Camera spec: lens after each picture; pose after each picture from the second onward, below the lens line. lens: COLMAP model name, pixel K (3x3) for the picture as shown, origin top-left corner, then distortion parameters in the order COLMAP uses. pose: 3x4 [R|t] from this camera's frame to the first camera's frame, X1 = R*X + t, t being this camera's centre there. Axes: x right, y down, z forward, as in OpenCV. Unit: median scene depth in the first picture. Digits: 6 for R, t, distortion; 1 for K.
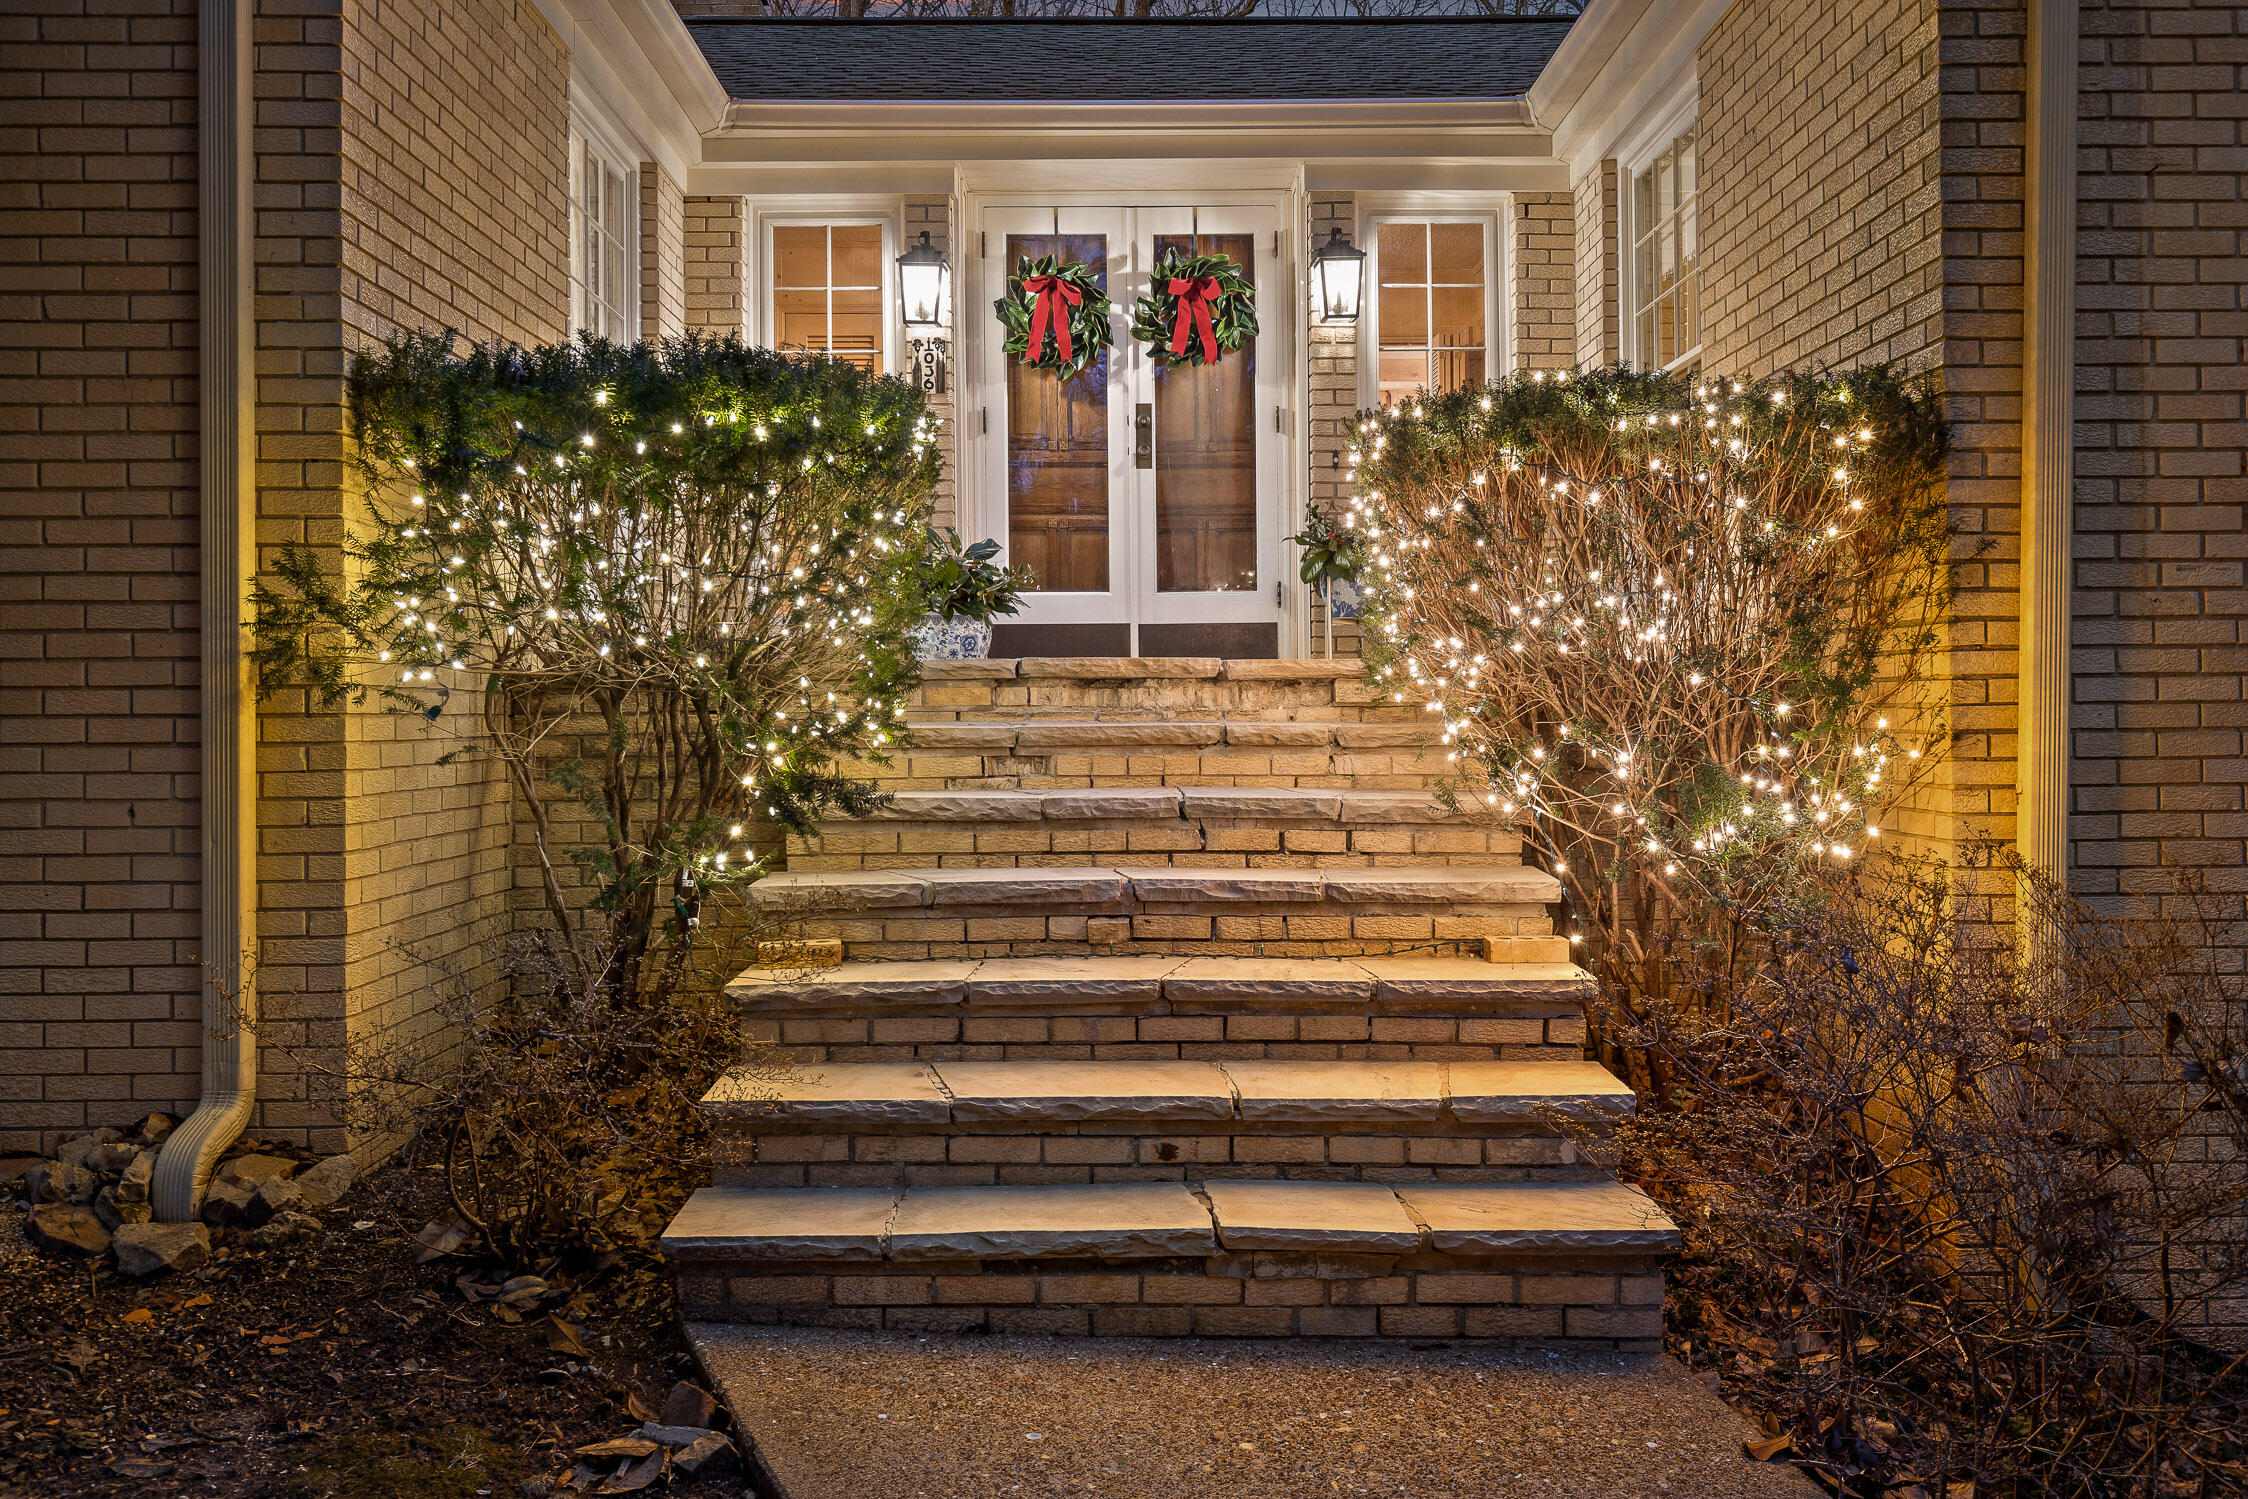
lens RADIAL K [[1808.4, 0, 1137.9], [0, 1808.4, 748.2], [0, 0, 1]] dist [-0.008701, -0.002398]
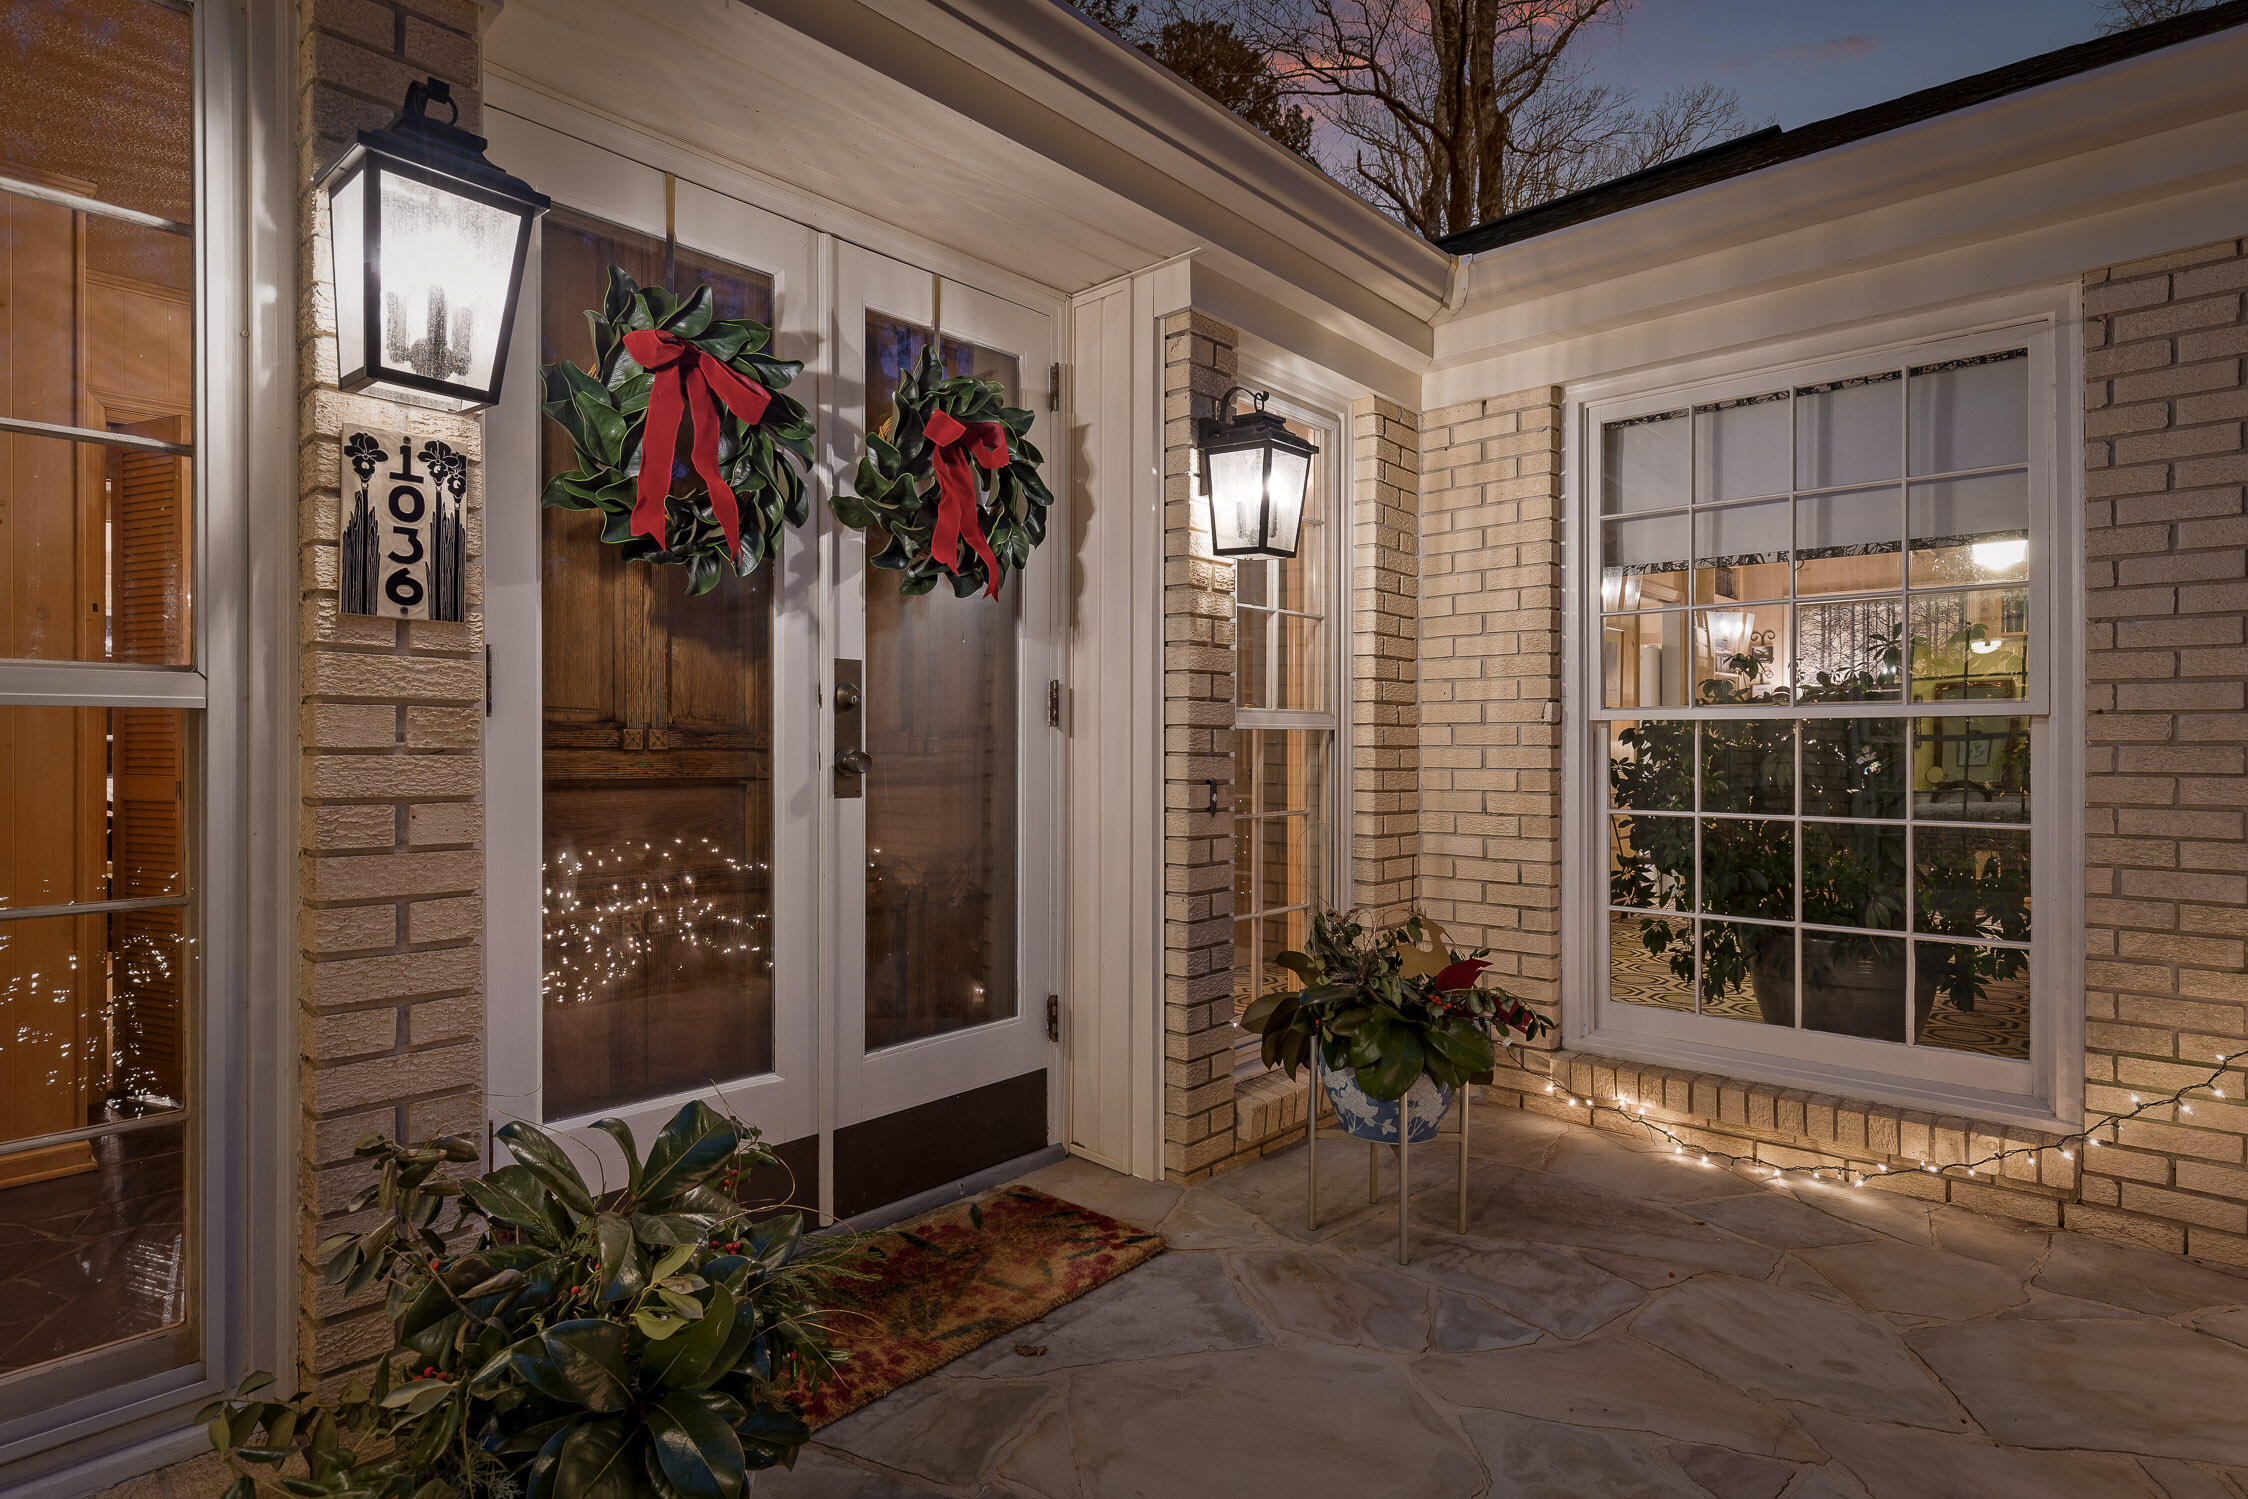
lens RADIAL K [[1158.8, 0, 1129.4], [0, 1158.8, 749.1], [0, 0, 1]] dist [0.004421, 0.000029]
pose [[0.681133, 0.005129, 0.732142, -0.168132], [0.004955, 0.999920, -0.011615, -0.163394], [-0.732143, 0.011539, 0.681053, 0.740861]]
